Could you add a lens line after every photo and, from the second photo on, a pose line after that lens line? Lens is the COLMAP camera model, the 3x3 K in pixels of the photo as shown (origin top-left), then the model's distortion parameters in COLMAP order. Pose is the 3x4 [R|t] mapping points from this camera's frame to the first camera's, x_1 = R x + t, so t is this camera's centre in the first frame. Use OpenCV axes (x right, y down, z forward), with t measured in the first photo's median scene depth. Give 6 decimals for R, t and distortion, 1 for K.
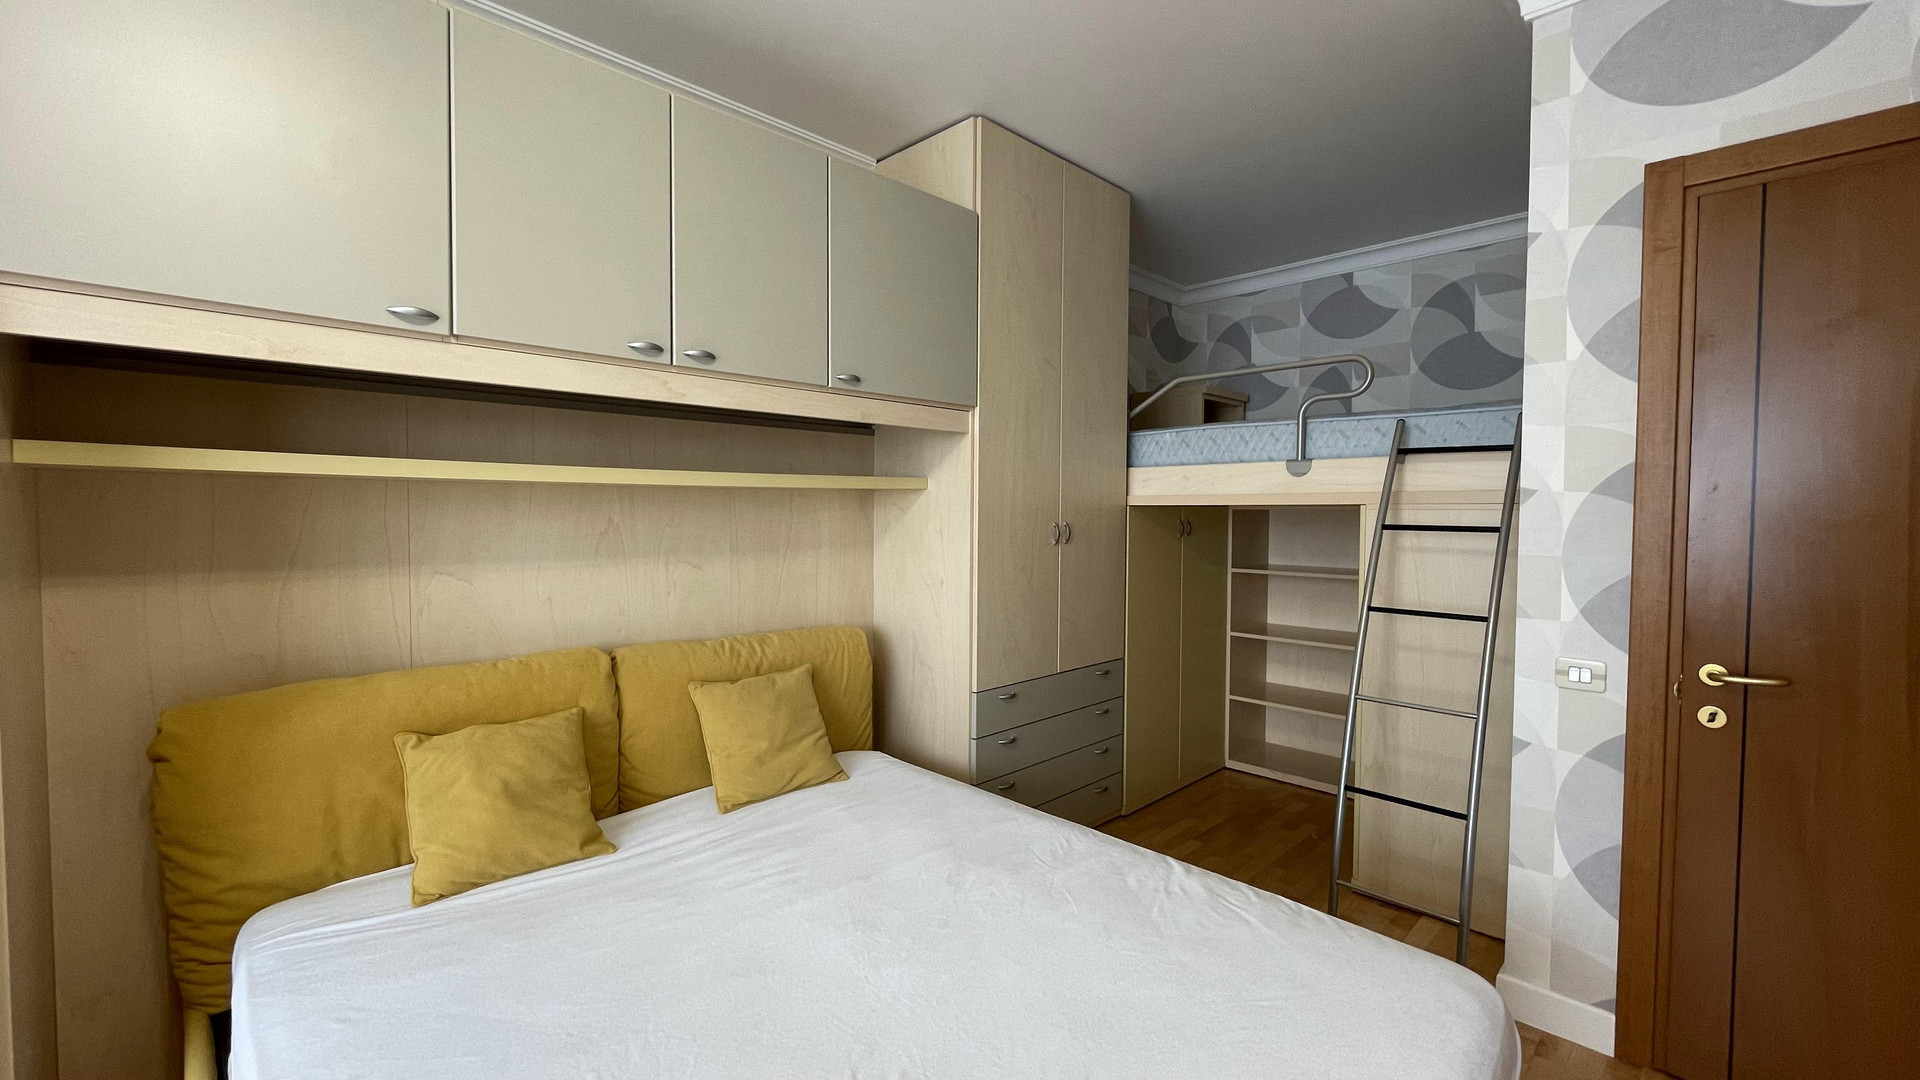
lens RADIAL K [[781.6, 0, 956.4], [0, 781.6, 532.7], [0, 0, 1]] dist [-0.001474, -0.000324]
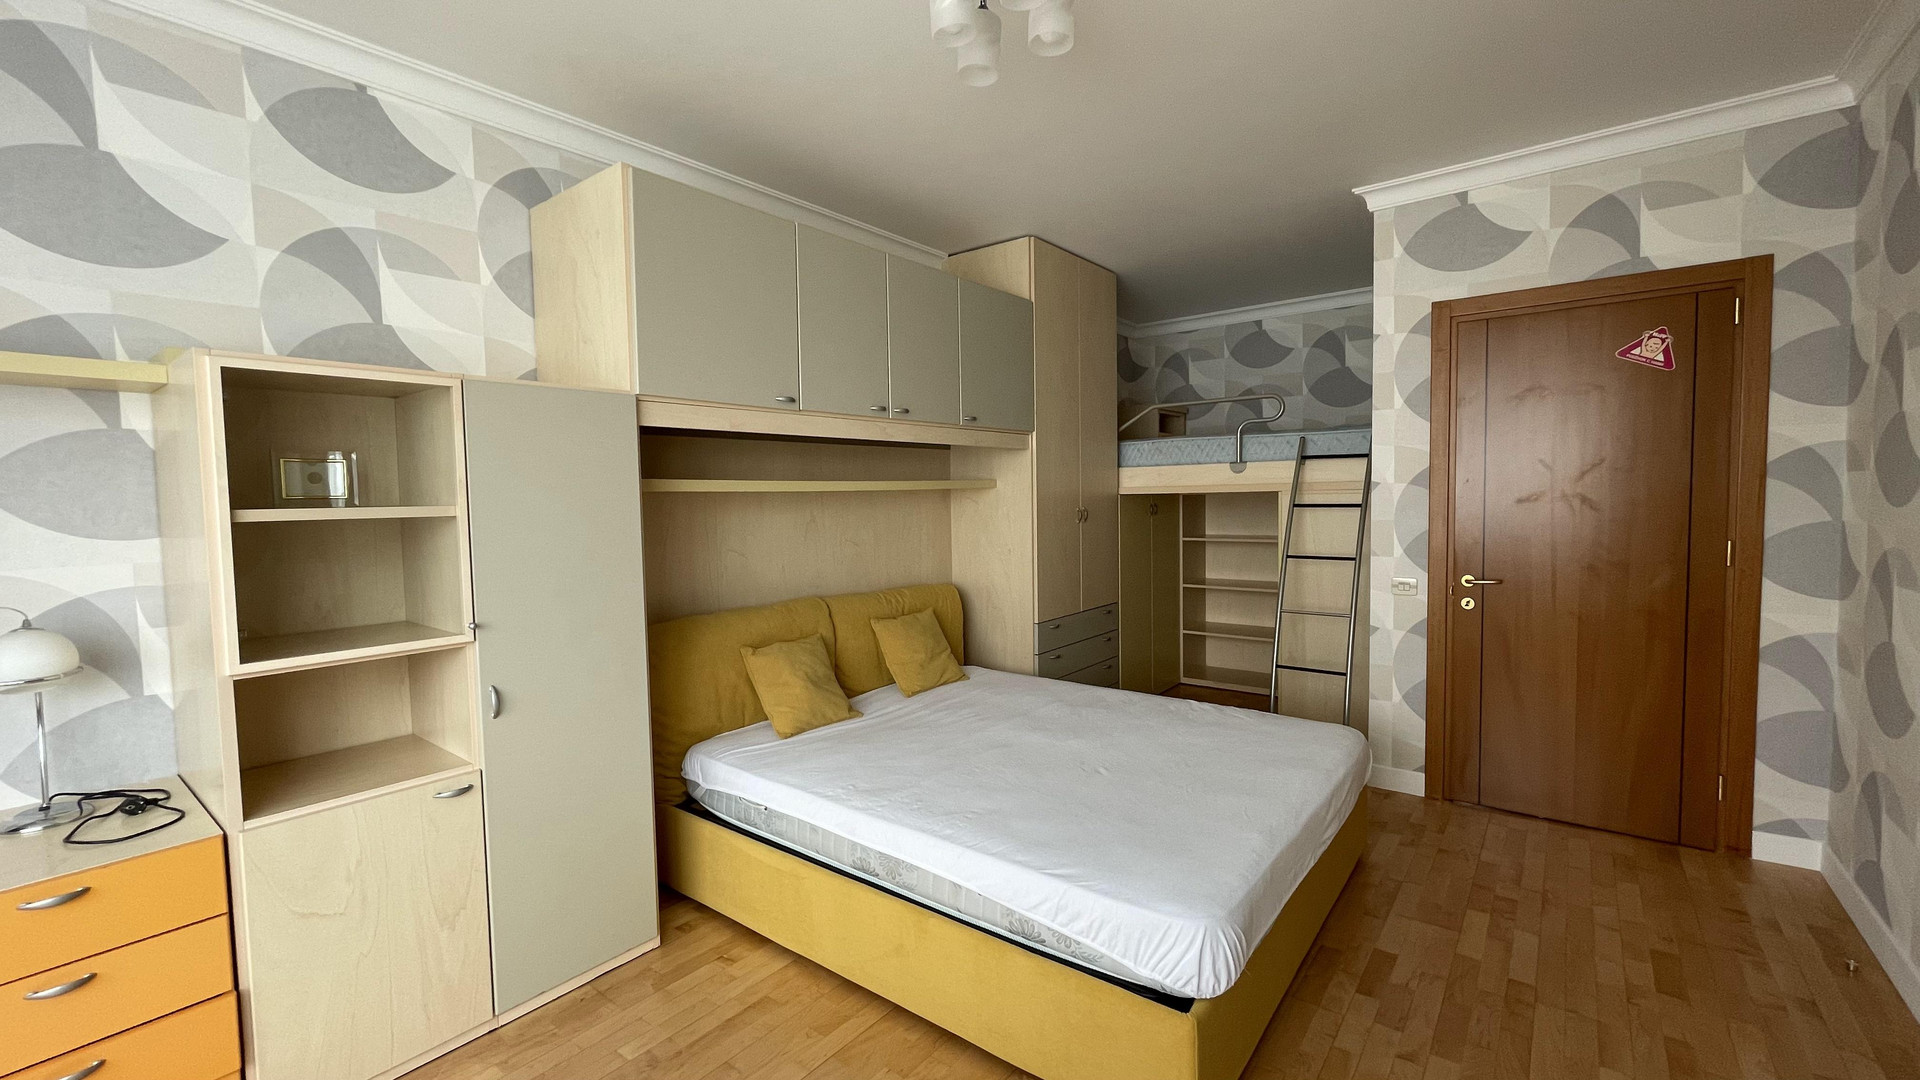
lens RADIAL K [[781.6, 0, 958.1], [0, 781.6, 534.2], [0, 0, 1]] dist [-0.001474, -0.000324]
pose [[0.992034, -0.030422, 0.122239, -0.348933], [0.027885, 0.999360, 0.022414, -0.004001], [-0.122843, -0.018827, 0.992248, -0.527330]]
